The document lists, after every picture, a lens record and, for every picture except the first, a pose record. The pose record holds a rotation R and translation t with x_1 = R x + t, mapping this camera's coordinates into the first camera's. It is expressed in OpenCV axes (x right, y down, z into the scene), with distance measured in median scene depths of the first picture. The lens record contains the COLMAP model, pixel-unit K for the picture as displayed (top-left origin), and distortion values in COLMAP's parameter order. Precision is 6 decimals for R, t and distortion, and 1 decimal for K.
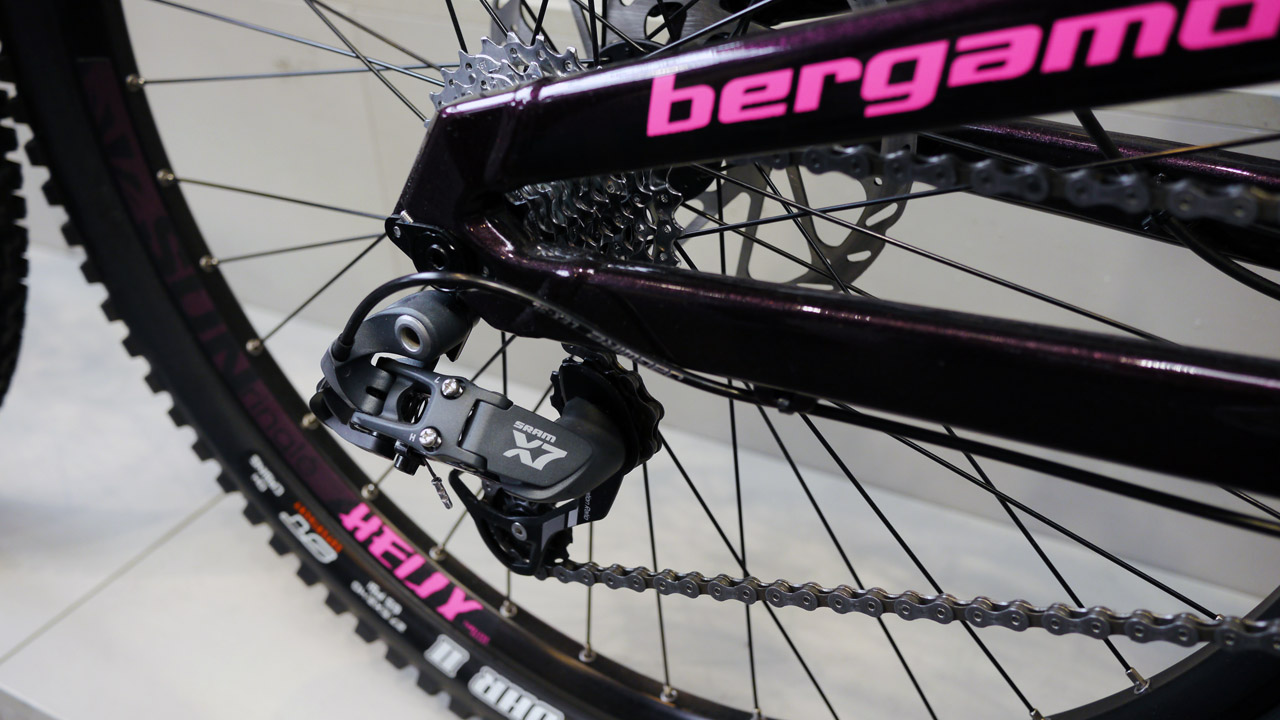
lens RADIAL K [[1372.7, 0, 646.6], [0, 1372.7, 353.1], [0, 0, 1]] dist [-0.011230, 0.000000]
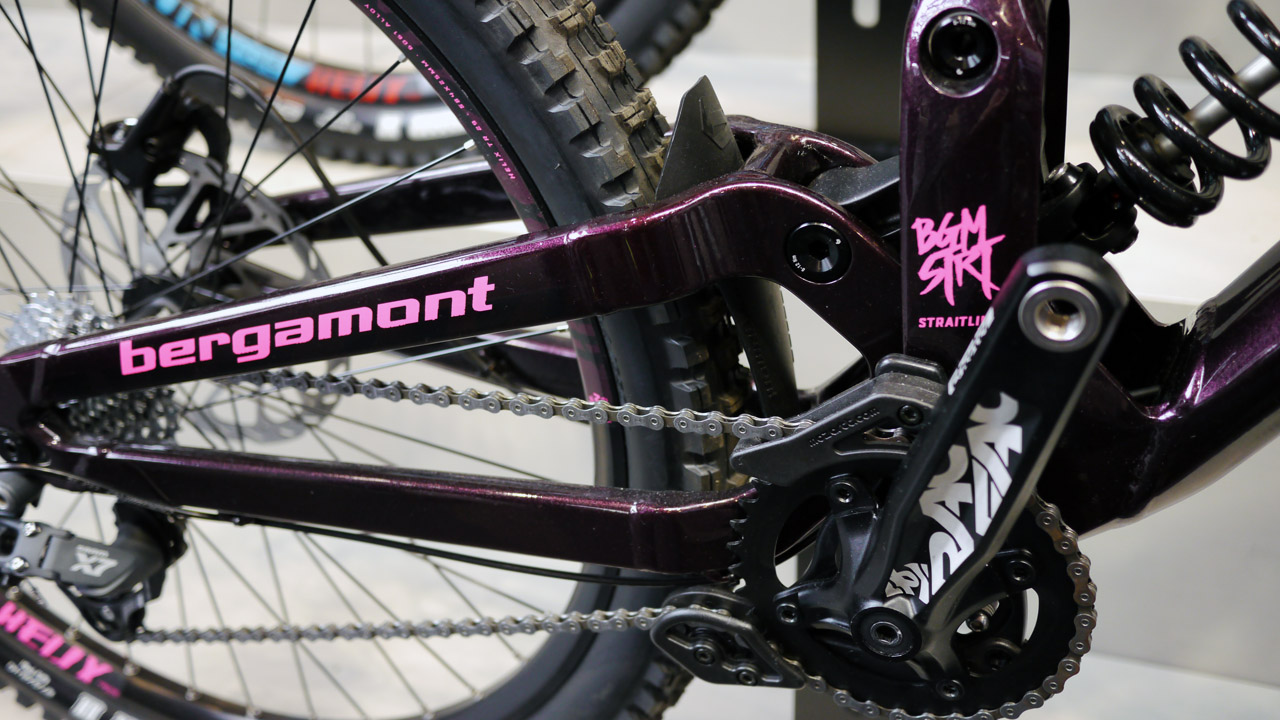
lens RADIAL K [[1372.7, 0, 638.4], [0, 1372.7, 370.5], [0, 0, 1]] dist [-0.011230, 0.000000]
pose [[0.979172, -0.096240, 0.178773, 0.219305], [0.097258, 0.995254, 0.003084, -0.074682], [-0.178221, 0.014367, 0.983886, -0.518416]]
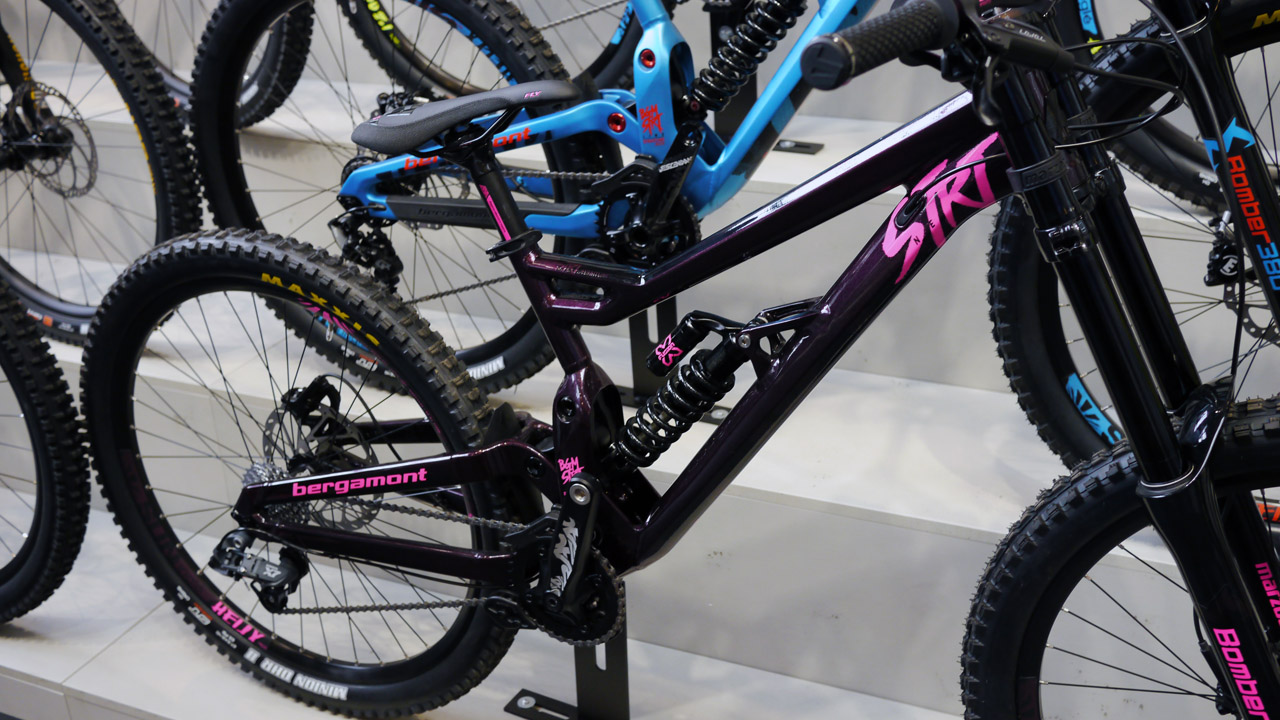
lens RADIAL K [[1372.7, 0, 637.9], [0, 1372.7, 370.3], [0, 0, 1]] dist [-0.011230, 0.000000]
pose [[0.992473, -0.028371, 0.119135, 0.405021], [0.041203, 0.993440, -0.106670, -0.030542], [-0.115328, 0.110775, 0.987131, -2.427713]]
